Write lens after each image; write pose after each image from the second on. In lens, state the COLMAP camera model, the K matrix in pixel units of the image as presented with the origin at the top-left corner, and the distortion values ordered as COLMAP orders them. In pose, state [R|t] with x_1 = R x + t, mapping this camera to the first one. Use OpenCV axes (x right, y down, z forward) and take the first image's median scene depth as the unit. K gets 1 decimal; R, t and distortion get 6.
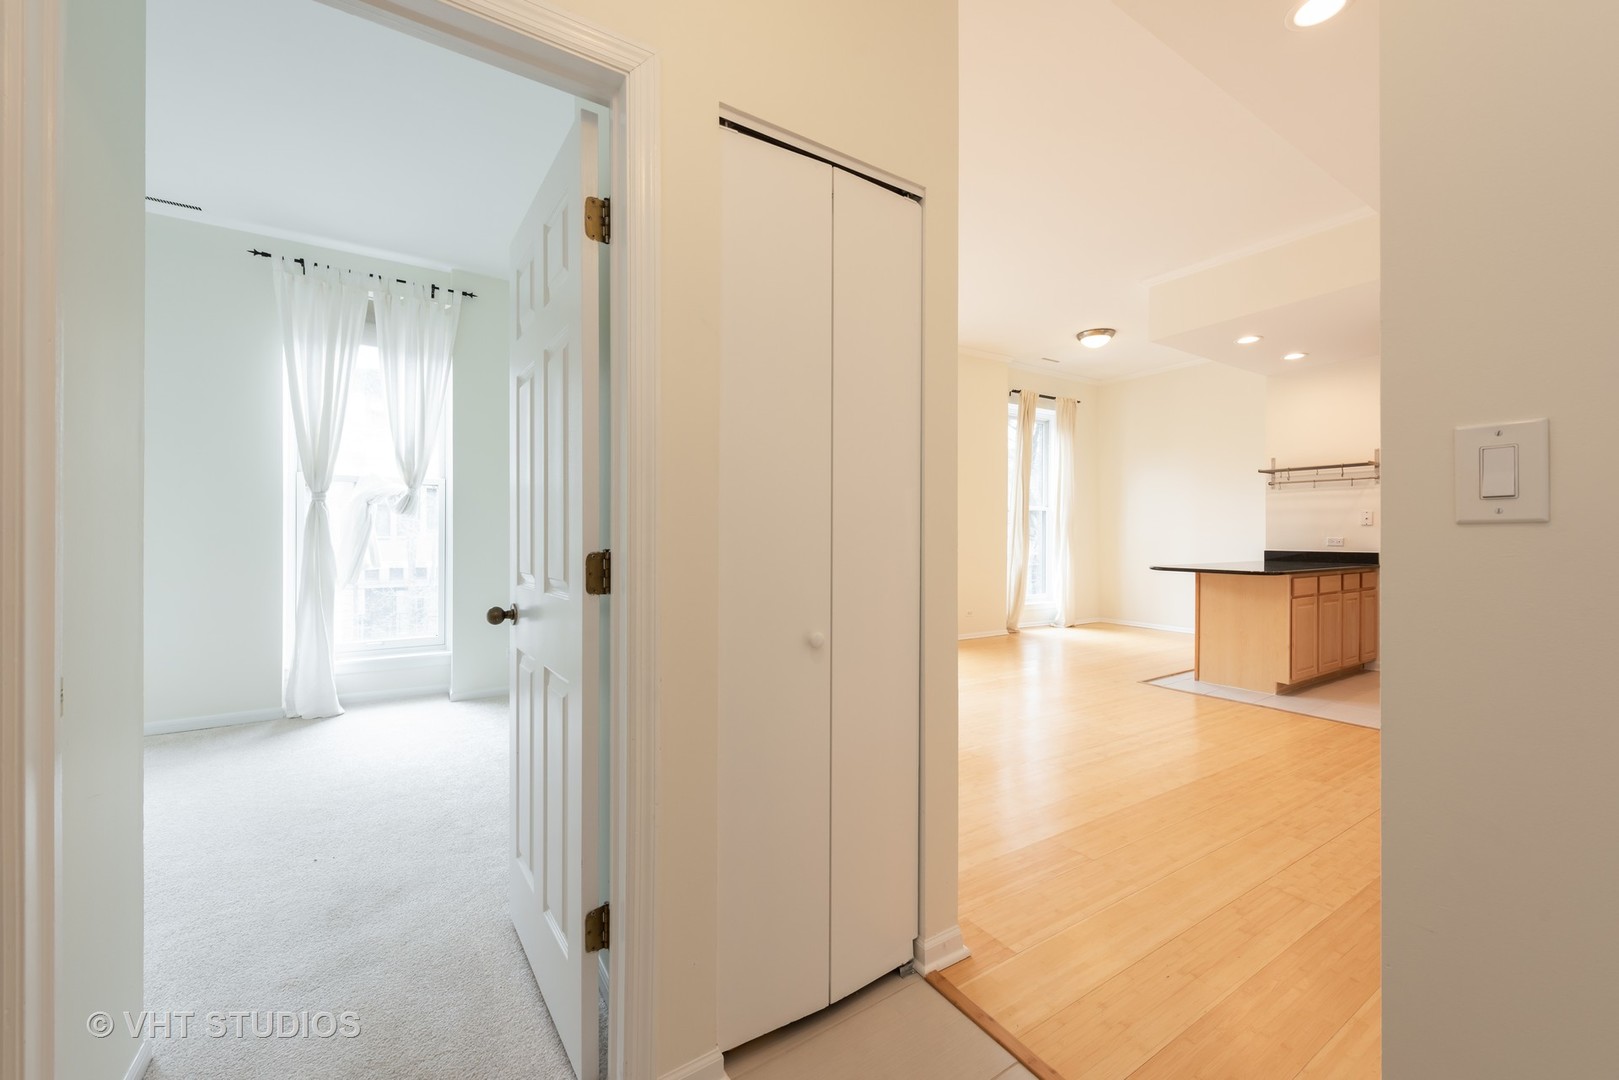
lens RADIAL K [[631.5, 0, 803.2], [0, 631.5, 534.2], [0, 0, 1]] dist [0.005220, -0.001022]
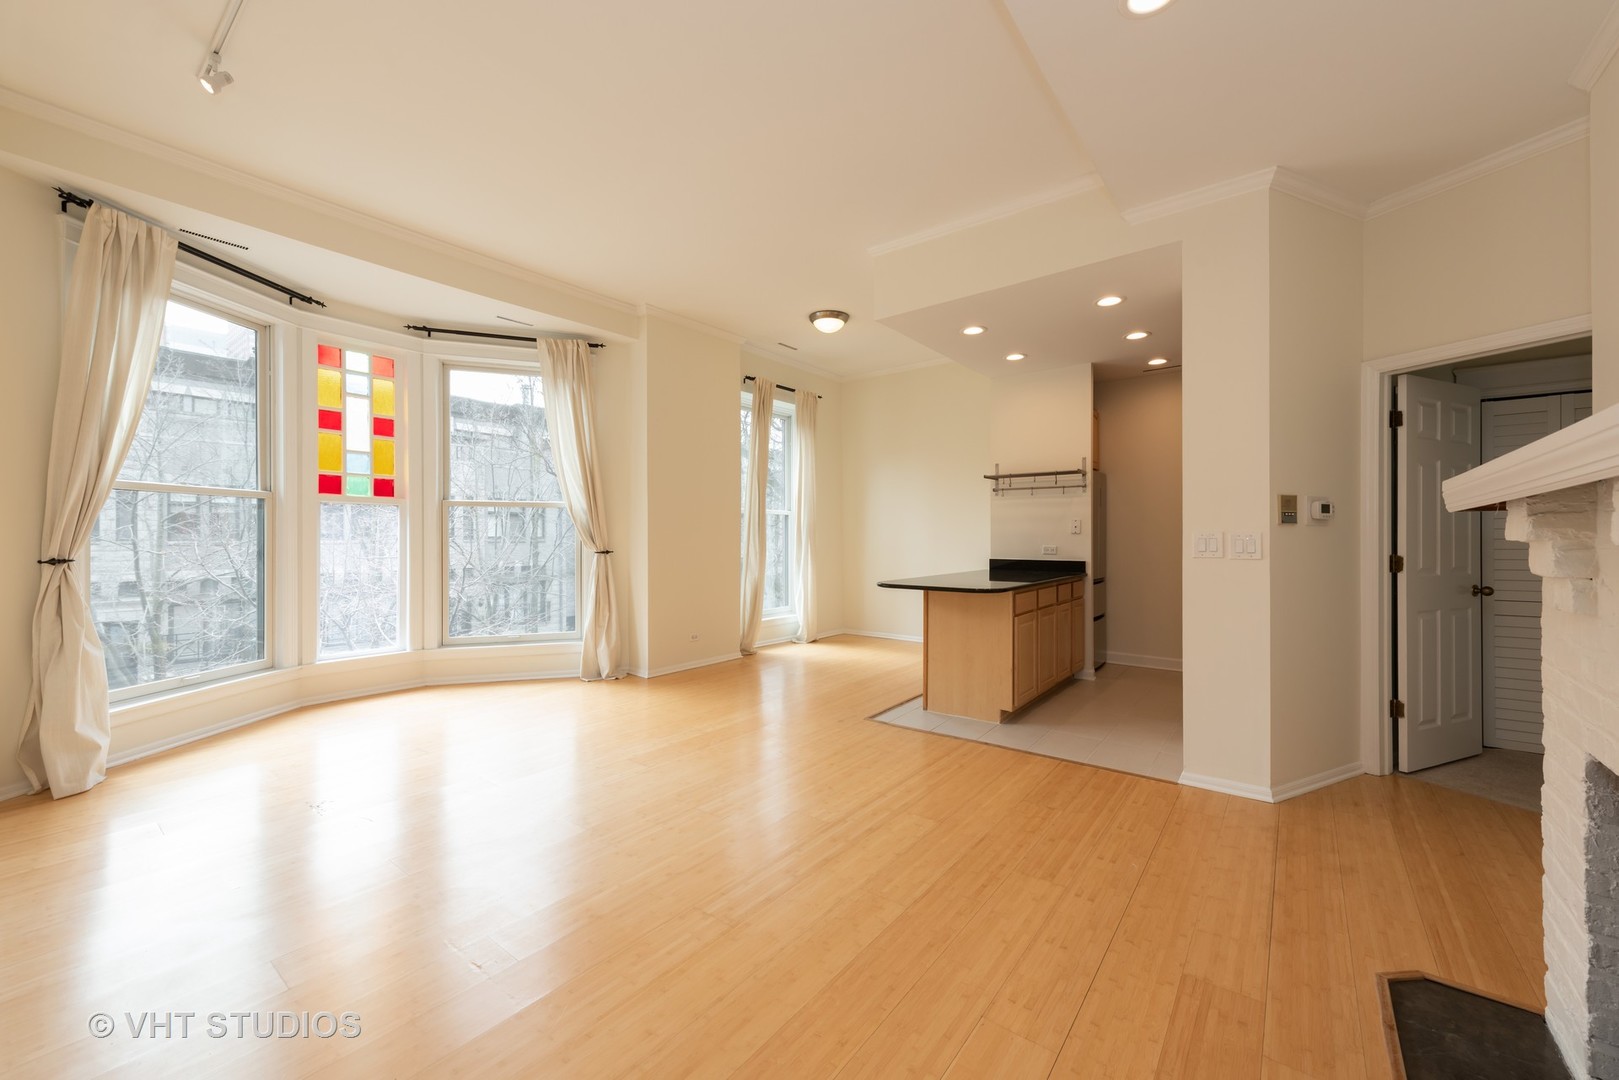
lens RADIAL K [[631.5, 0, 806.5], [0, 631.5, 538.3], [0, 0, 1]] dist [0.005220, -0.001022]
pose [[0.941079, -0.005007, 0.338149, 0.150862], [0.003208, 0.999978, 0.005877, -0.013601], [-0.338171, -0.004446, 0.941074, 0.201999]]
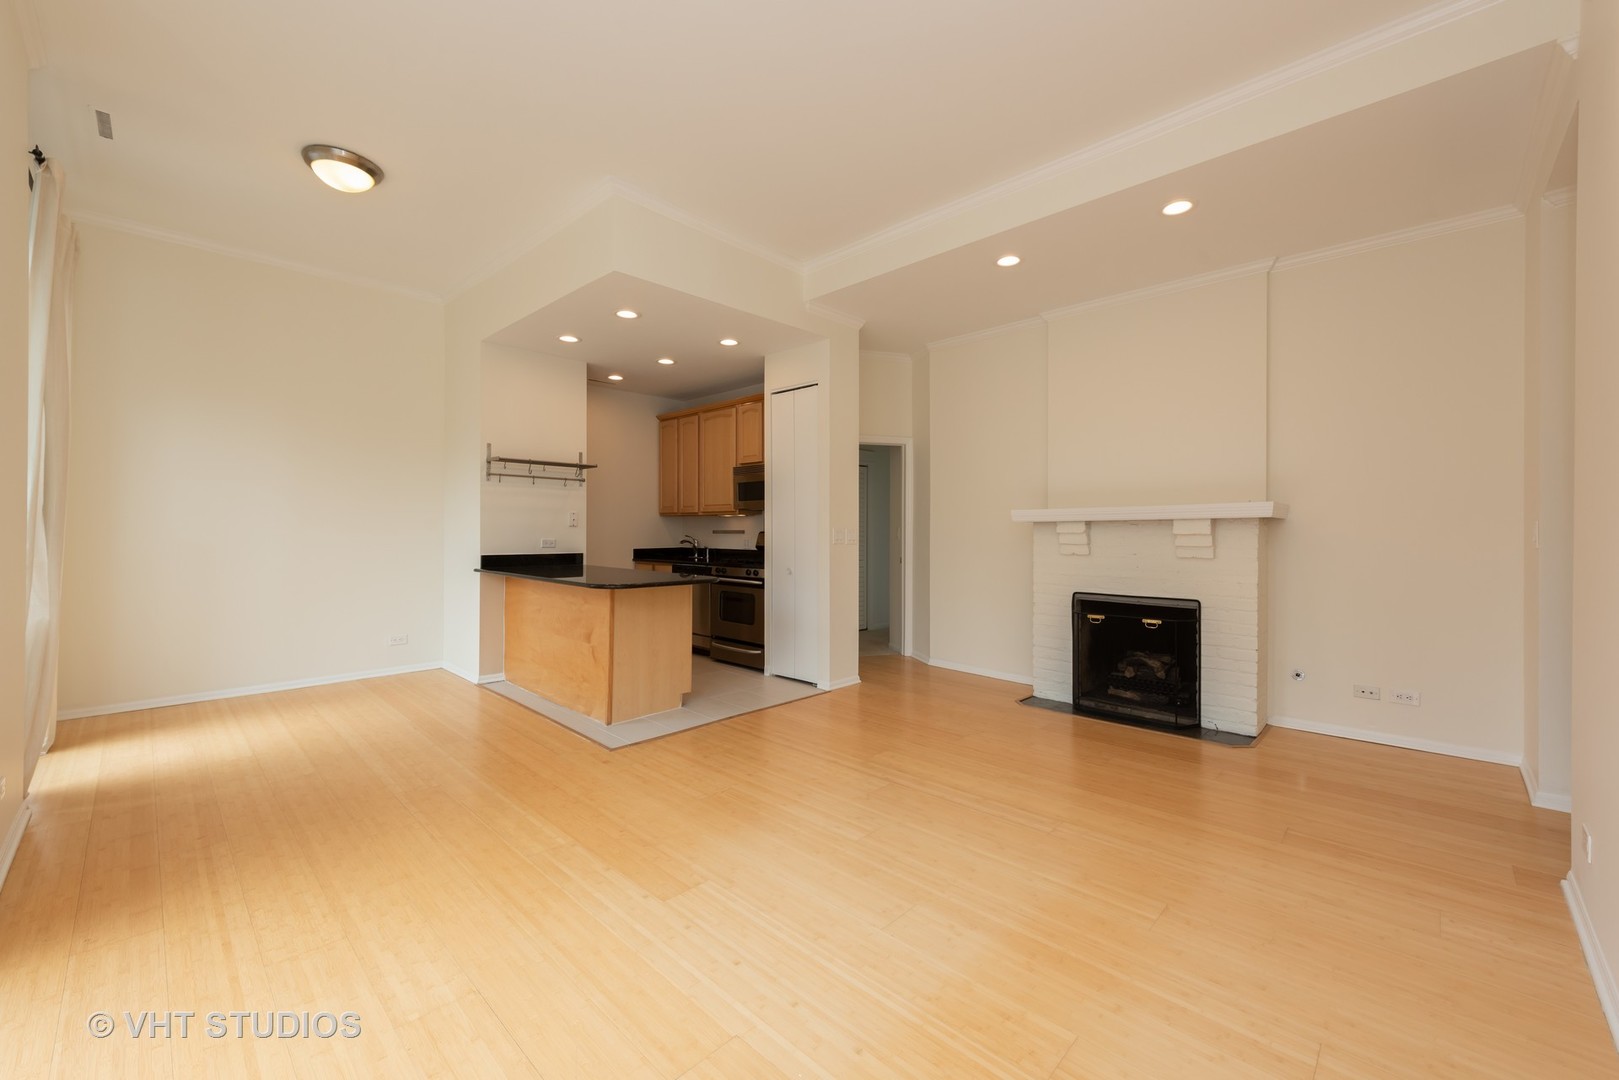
lens RADIAL K [[639.1, 0, 813.3], [0, 639.1, 549.2], [0, 0, 1]] dist [-0.000954, -0.000089]
pose [[-0.241031, -0.033474, 0.969940, -0.183500], [-0.007126, 0.999439, 0.032721, -0.013354], [-0.970491, 0.000975, -0.241134, 0.848094]]
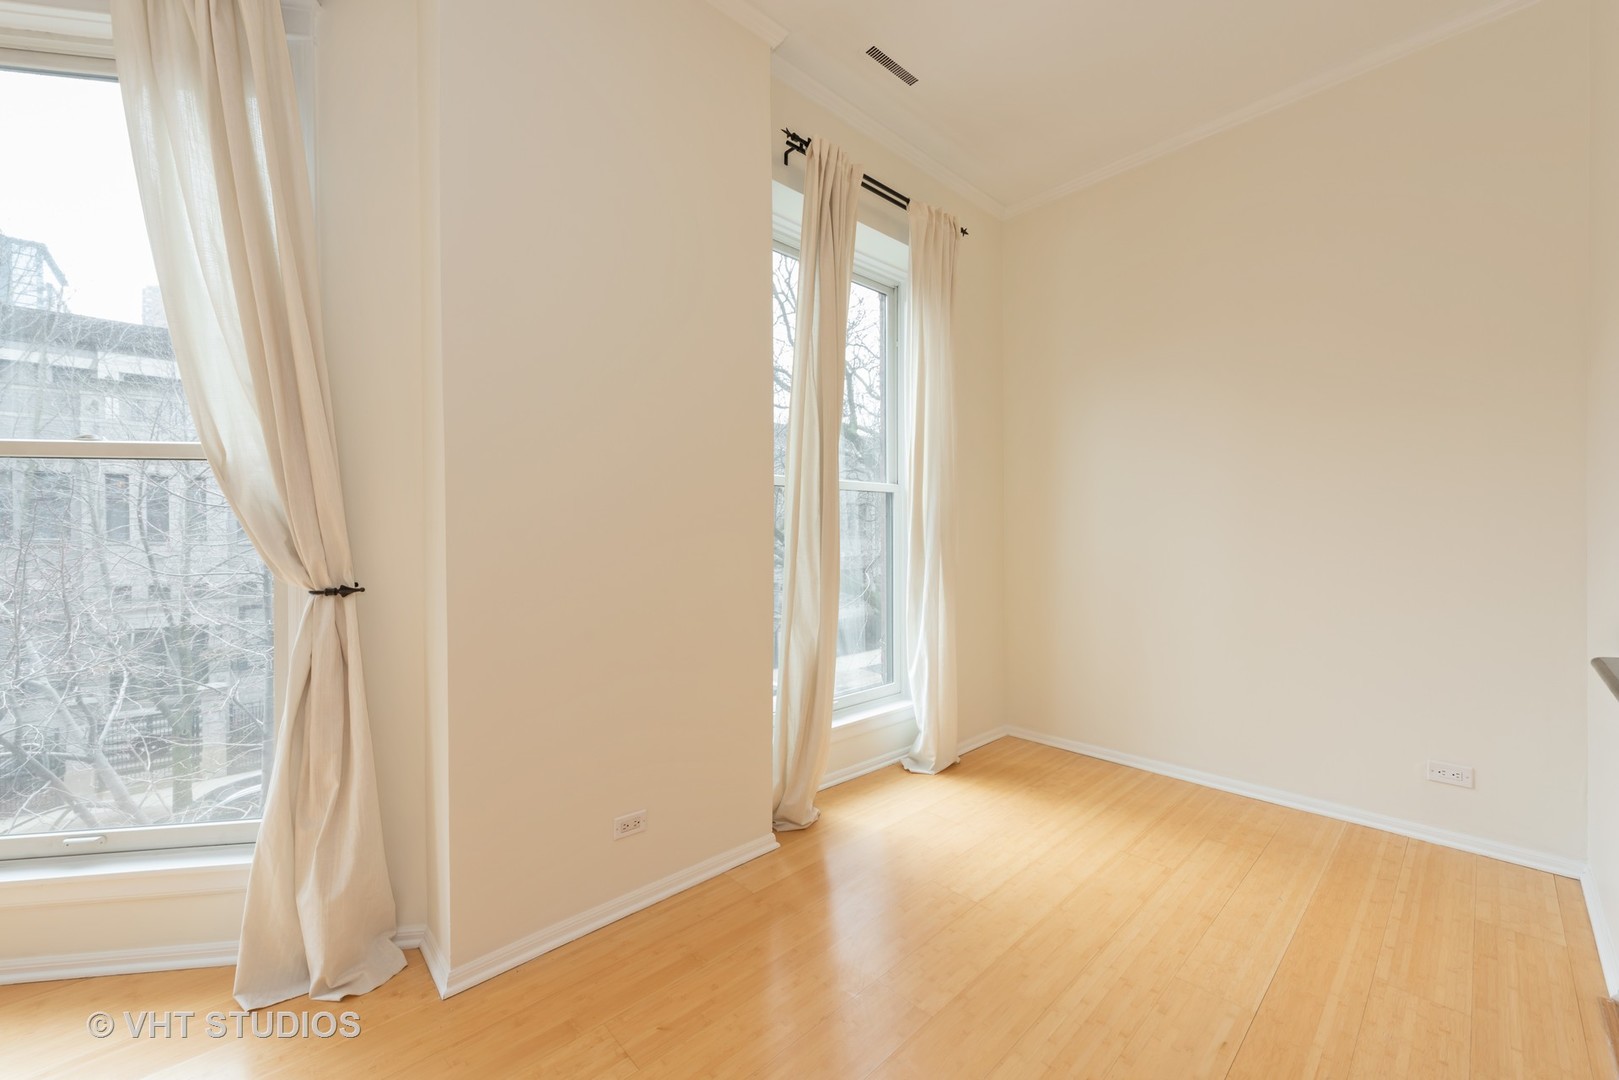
lens RADIAL K [[631.5, 0, 815.1], [0, 631.5, 527.0], [0, 0, 1]] dist [0.005220, -0.001022]
pose [[0.981406, -0.002625, 0.191928, 0.366664], [0.003628, 0.999982, -0.004873, -0.018062], [-0.191911, 0.005478, 0.981397, 0.862313]]
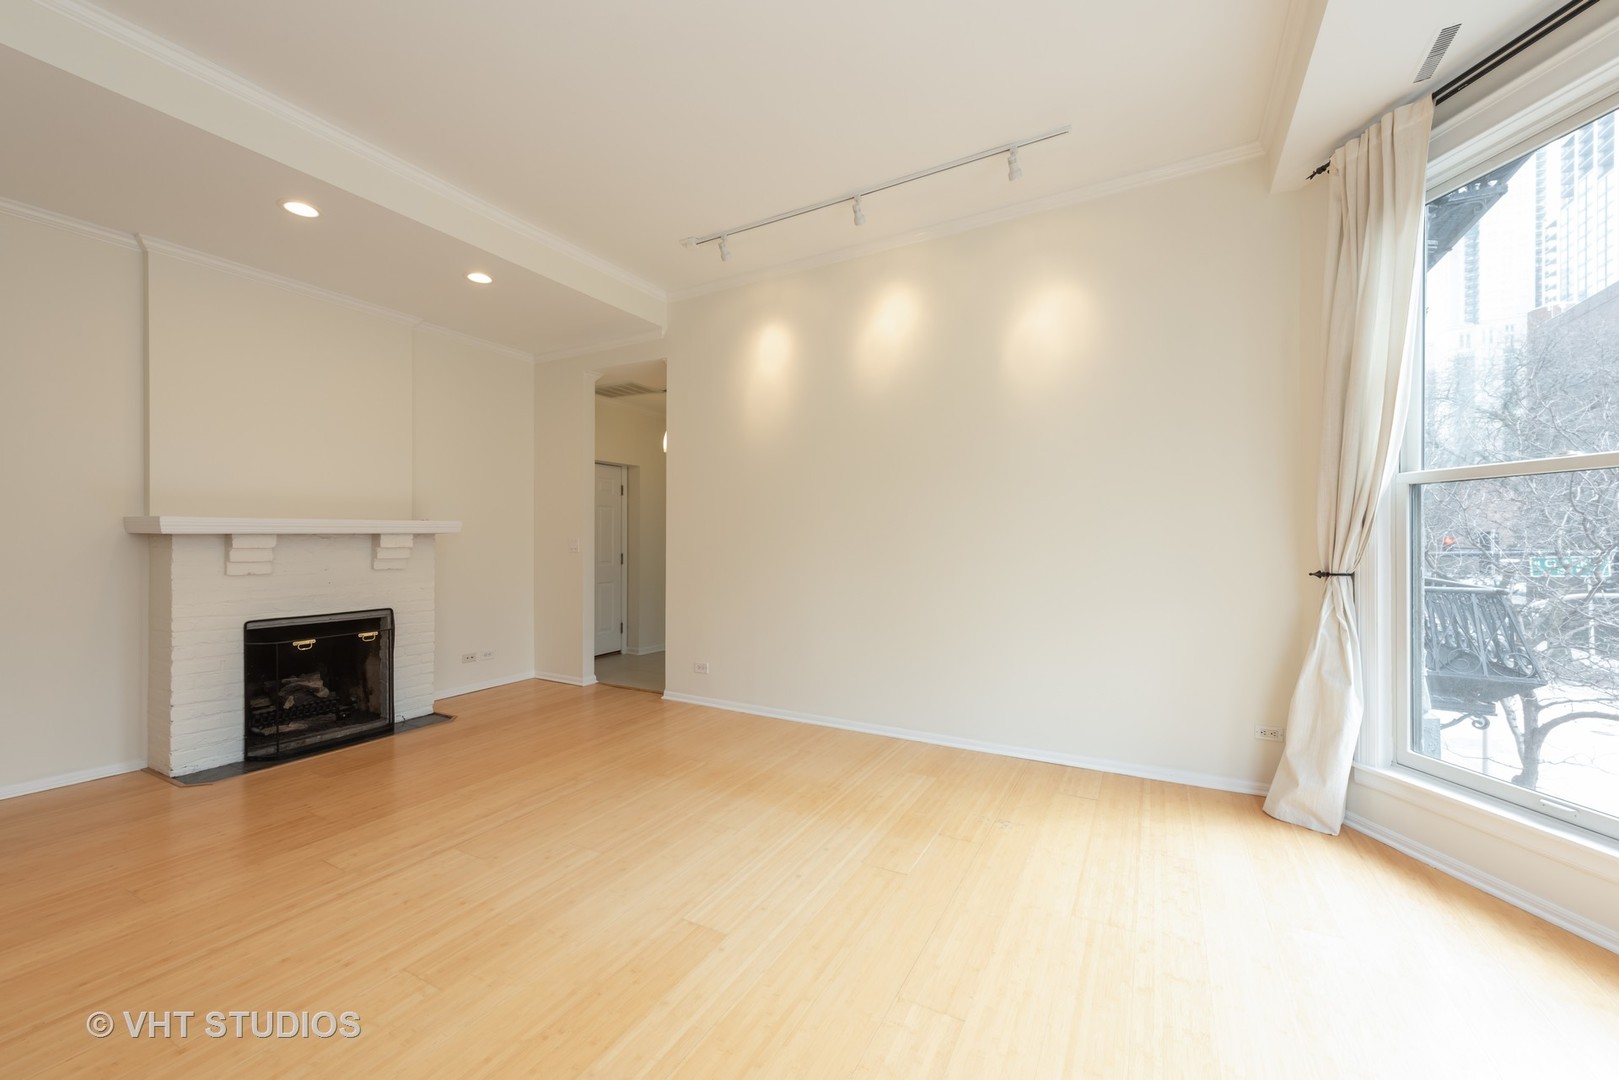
lens RADIAL K [[631.5, 0, 810.3], [0, 631.5, 539.9], [0, 0, 1]] dist [0.005220, -0.001022]
pose [[-0.874120, -0.003821, -0.485695, 0.327708], [-0.002217, 0.999990, -0.003877, -0.017123], [0.485705, -0.002312, -0.874120, 1.180375]]
